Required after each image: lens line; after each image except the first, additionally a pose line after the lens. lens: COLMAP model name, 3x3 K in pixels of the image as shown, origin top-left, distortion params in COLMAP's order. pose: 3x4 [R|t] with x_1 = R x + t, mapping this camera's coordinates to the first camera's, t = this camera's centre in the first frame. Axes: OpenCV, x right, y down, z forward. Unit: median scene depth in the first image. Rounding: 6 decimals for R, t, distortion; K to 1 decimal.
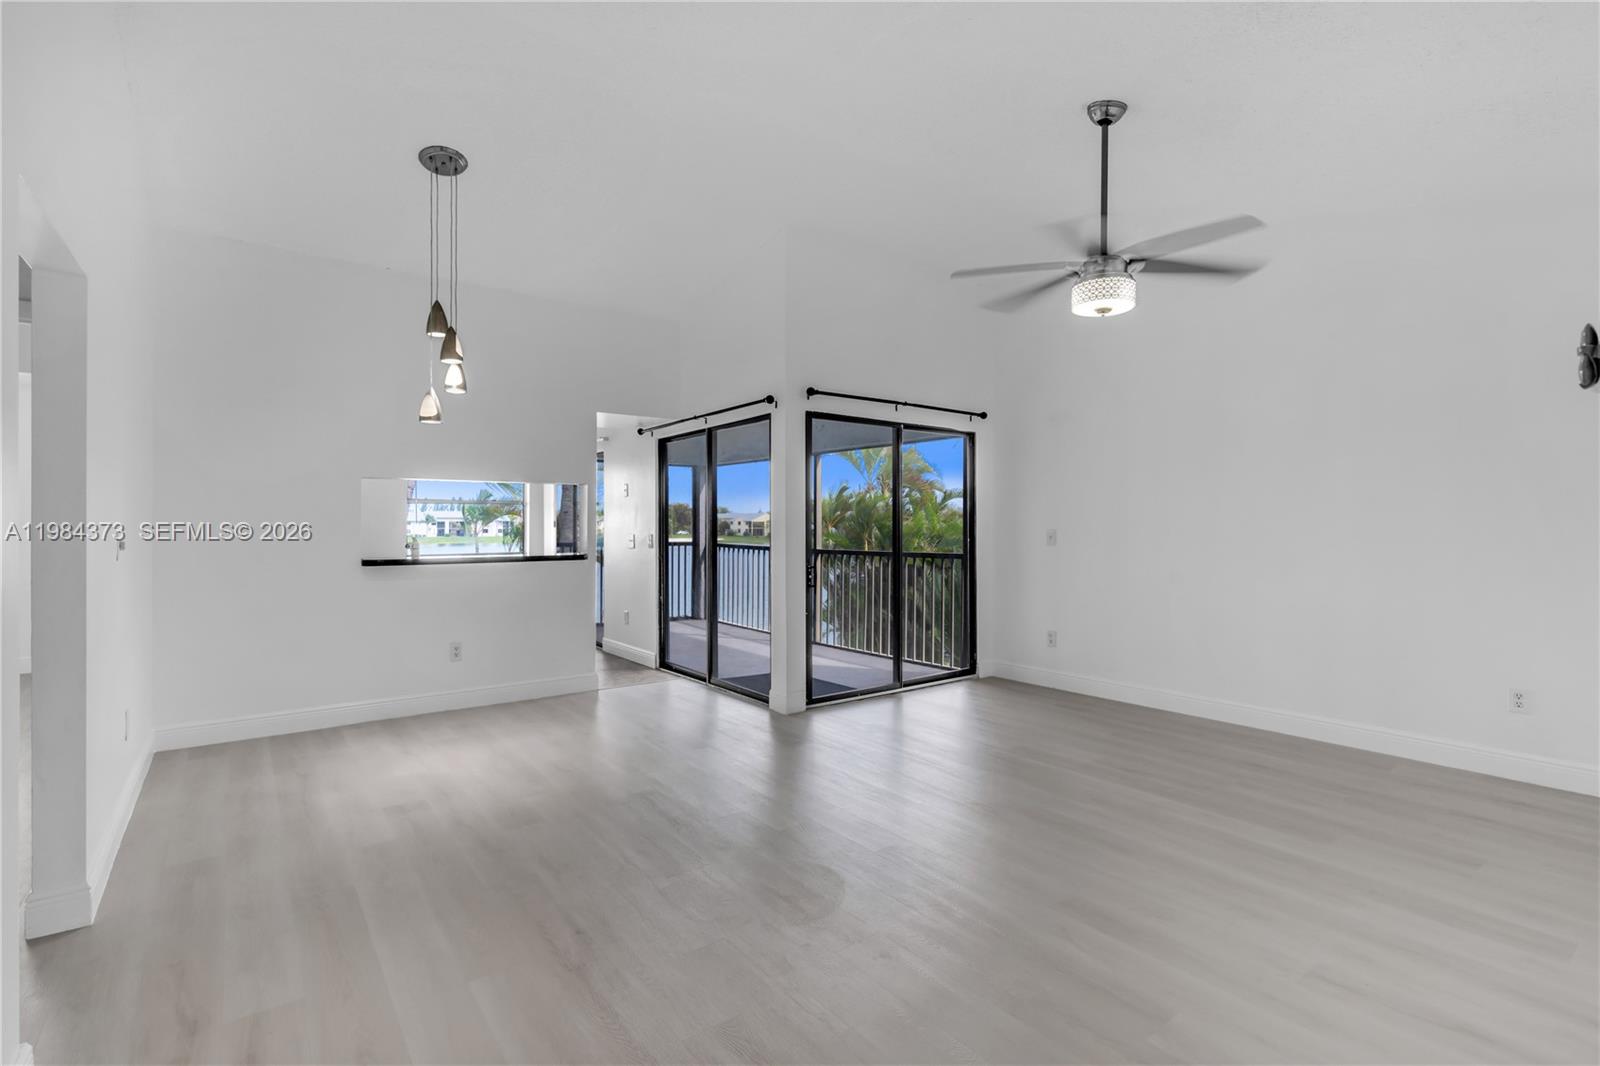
lens RADIAL K [[751.6, 0, 795.3], [0, 751.6, 526.0], [0, 0, 1]] dist [-0.004444, 0.001856]
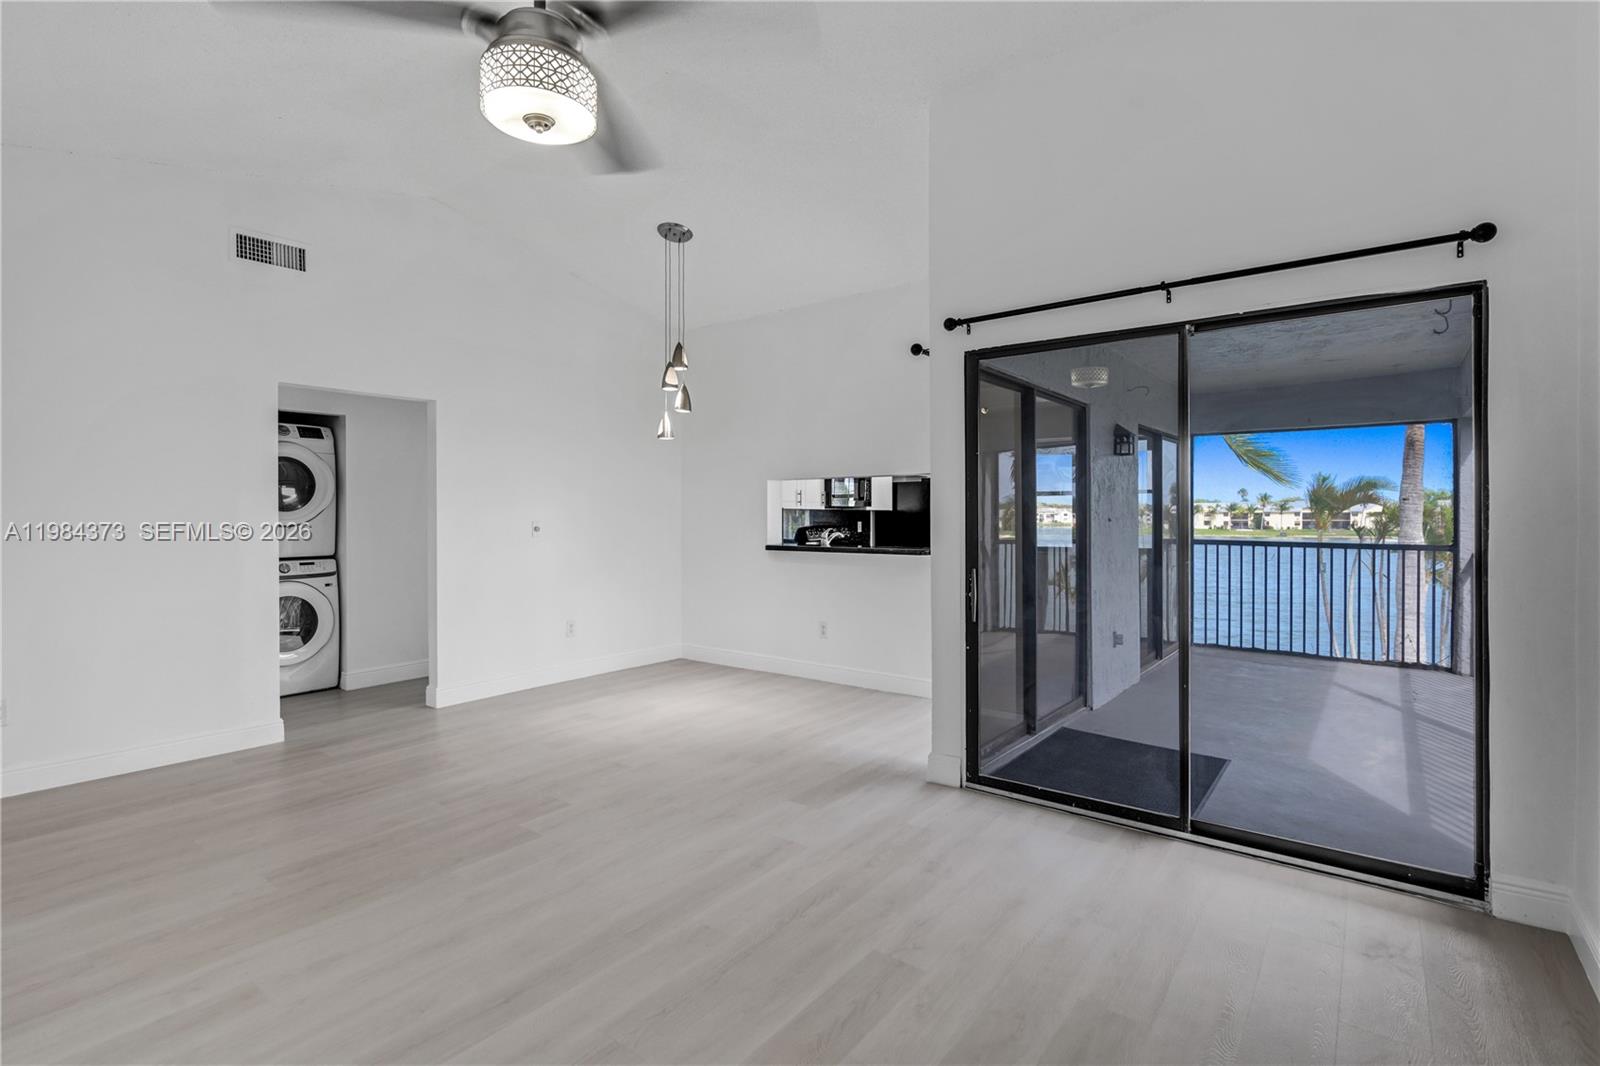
lens RADIAL K [[751.6, 0, 781.9], [0, 751.6, 515.7], [0, 0, 1]] dist [-0.004444, 0.001856]
pose [[0.248692, -0.001146, -0.968582, 0.549124], [-0.001112, 0.999998, -0.001469, -0.001725], [0.968582, 0.001443, 0.248690, 0.576789]]
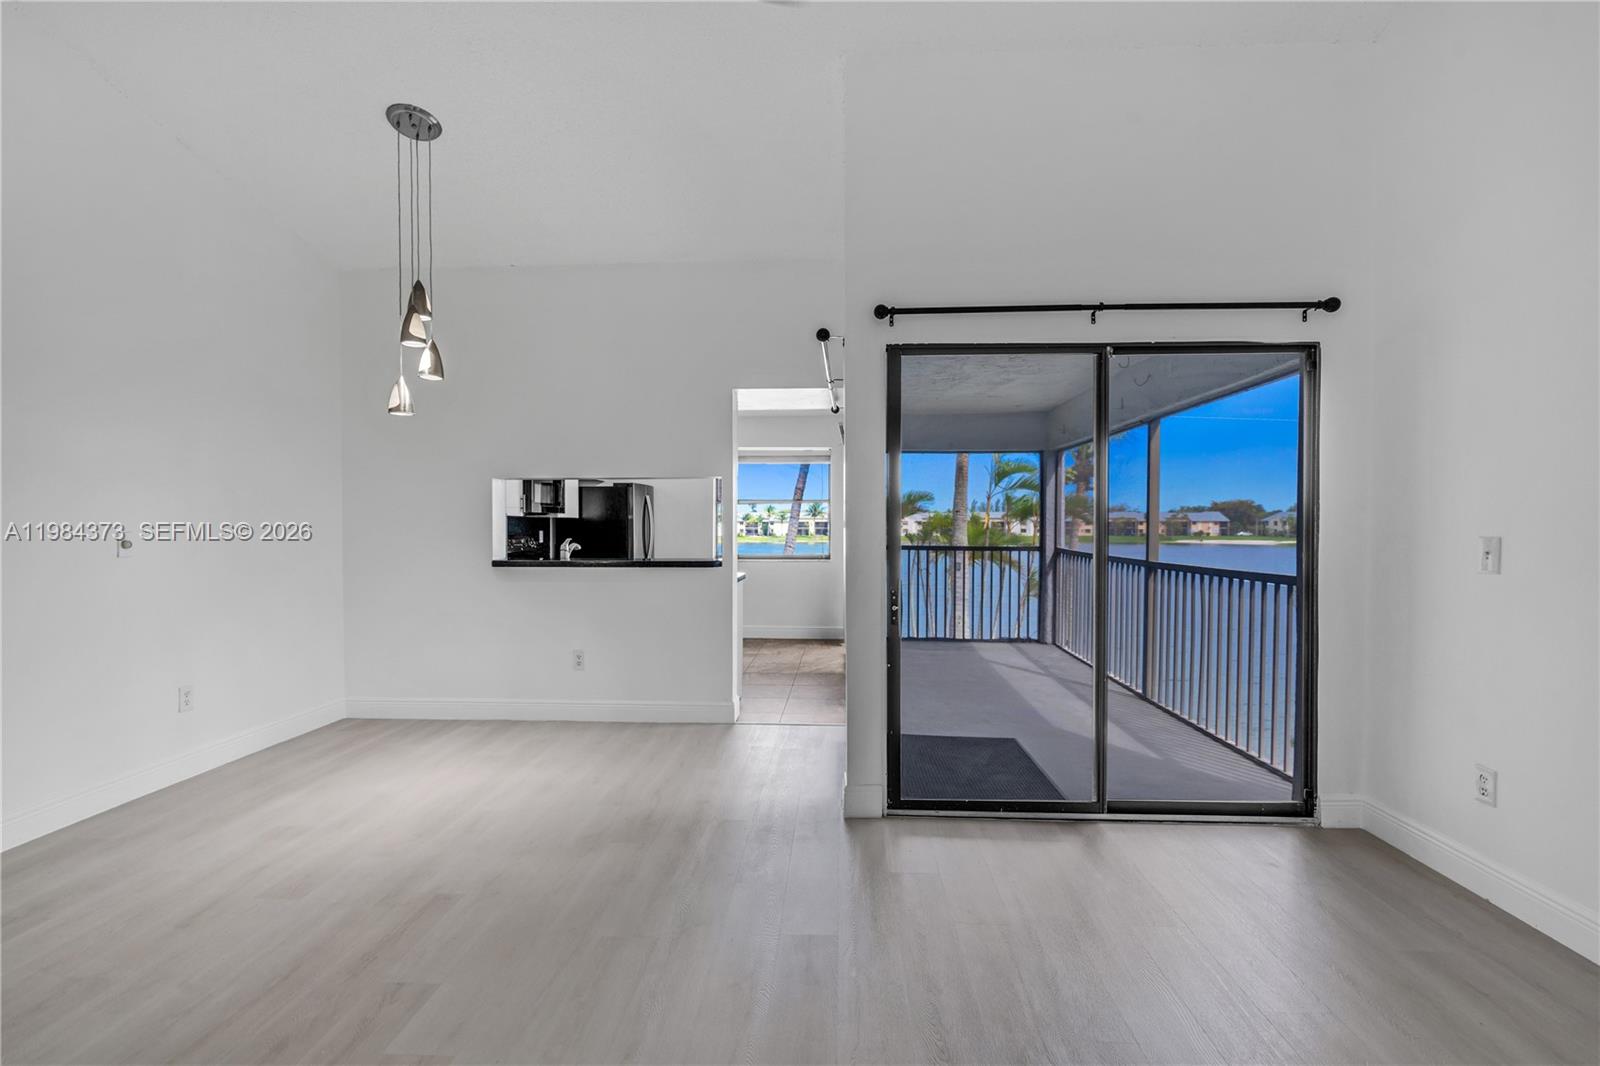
lens RADIAL K [[751.6, 0, 792.1], [0, 751.6, 539.4], [0, 0, 1]] dist [-0.004444, 0.001856]
pose [[0.759357, 0.012505, -0.650554, 0.315325], [-0.000680, 0.999830, 0.018424, -0.001090], [0.650674, -0.013548, 0.759236, 0.404704]]
